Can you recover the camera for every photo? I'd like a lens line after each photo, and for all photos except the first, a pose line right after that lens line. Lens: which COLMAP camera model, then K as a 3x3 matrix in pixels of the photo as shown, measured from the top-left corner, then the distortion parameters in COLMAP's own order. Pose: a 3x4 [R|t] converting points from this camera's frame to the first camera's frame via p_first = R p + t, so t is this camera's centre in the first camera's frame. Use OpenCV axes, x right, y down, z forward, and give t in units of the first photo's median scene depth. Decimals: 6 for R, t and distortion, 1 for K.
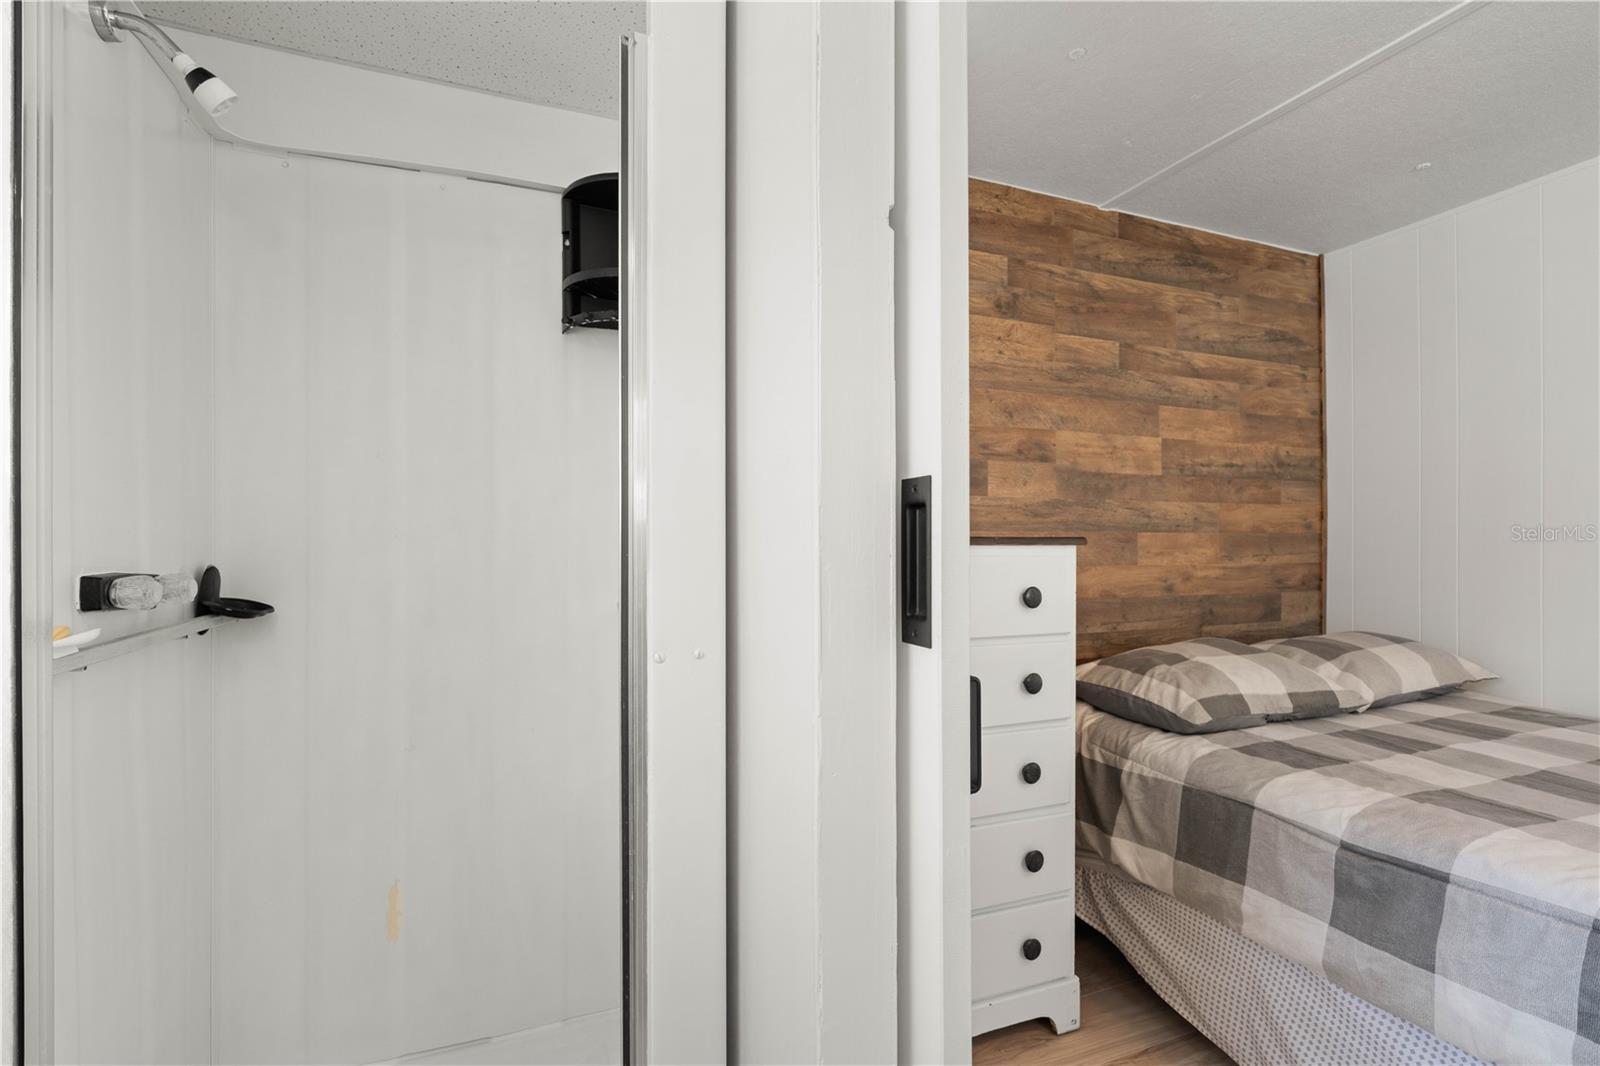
lens RADIAL K [[732.5, 0, 806.6], [0, 732.5, 551.1], [0, 0, 1]] dist [-0.003541, 0.000298]
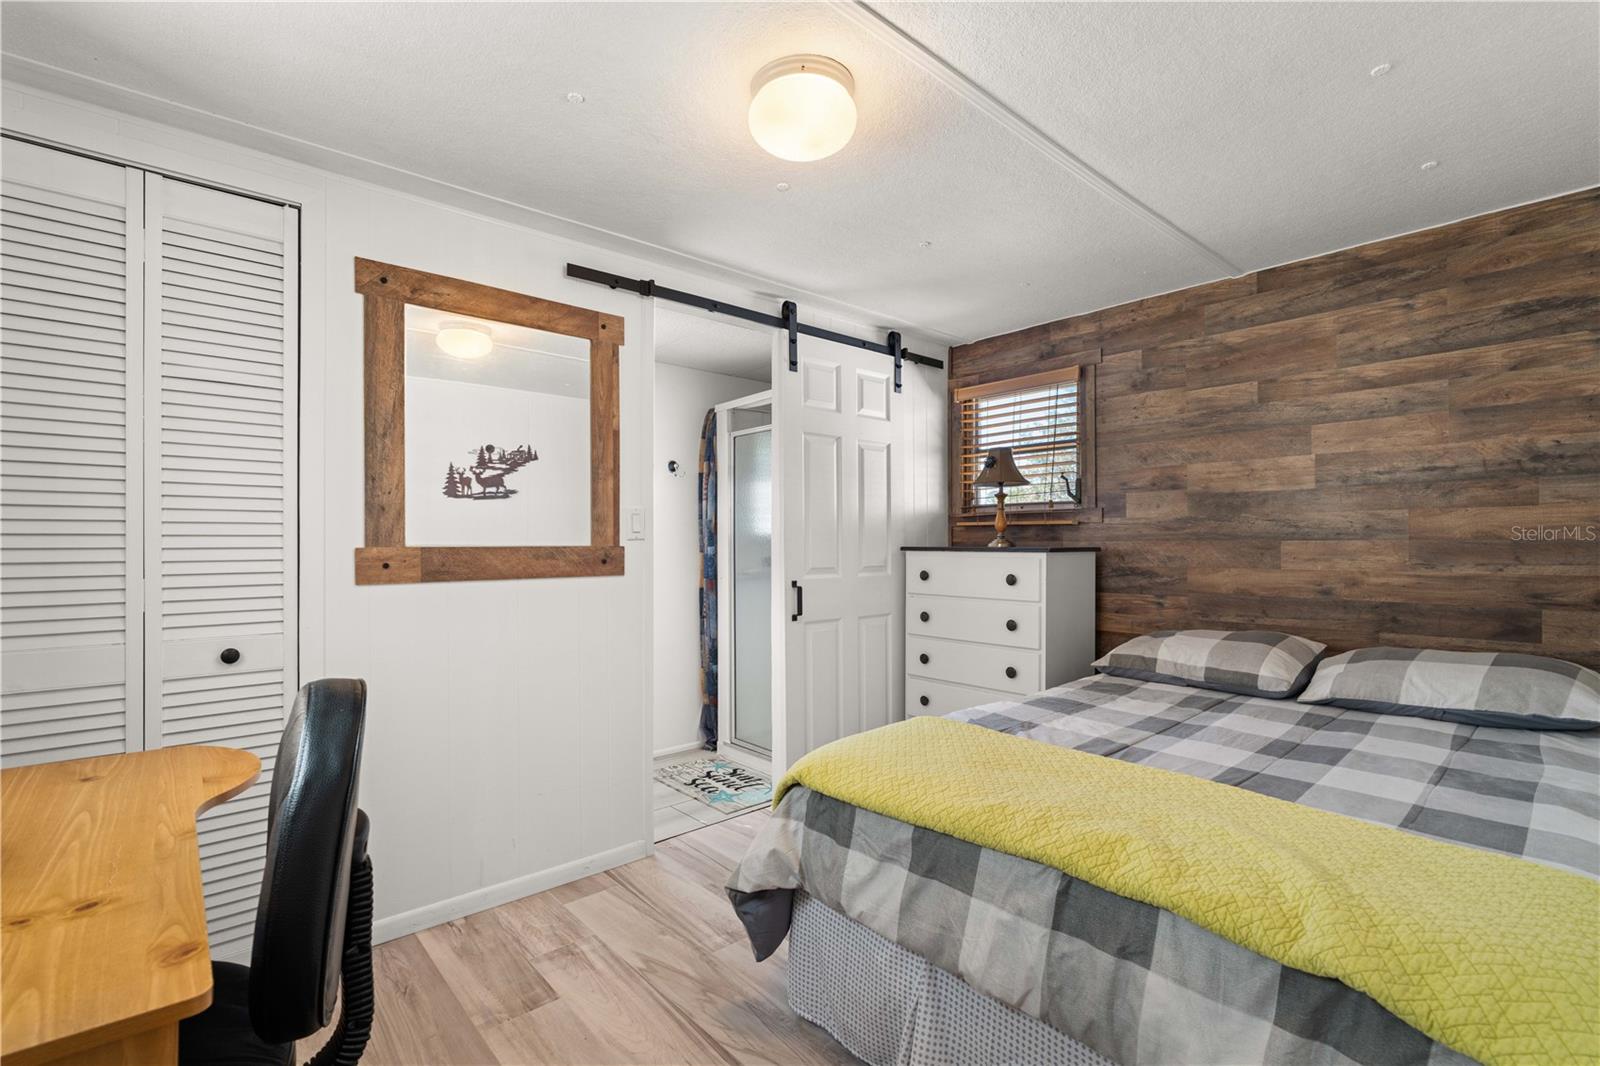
lens RADIAL K [[732.5, 0, 800.3], [0, 732.5, 534.0], [0, 0, 1]] dist [-0.003541, 0.000298]
pose [[0.326765, -0.008476, -0.945067, 1.272890], [0.001897, 0.999964, -0.008312, -0.027498], [0.945104, 0.000923, 0.326770, -0.089274]]
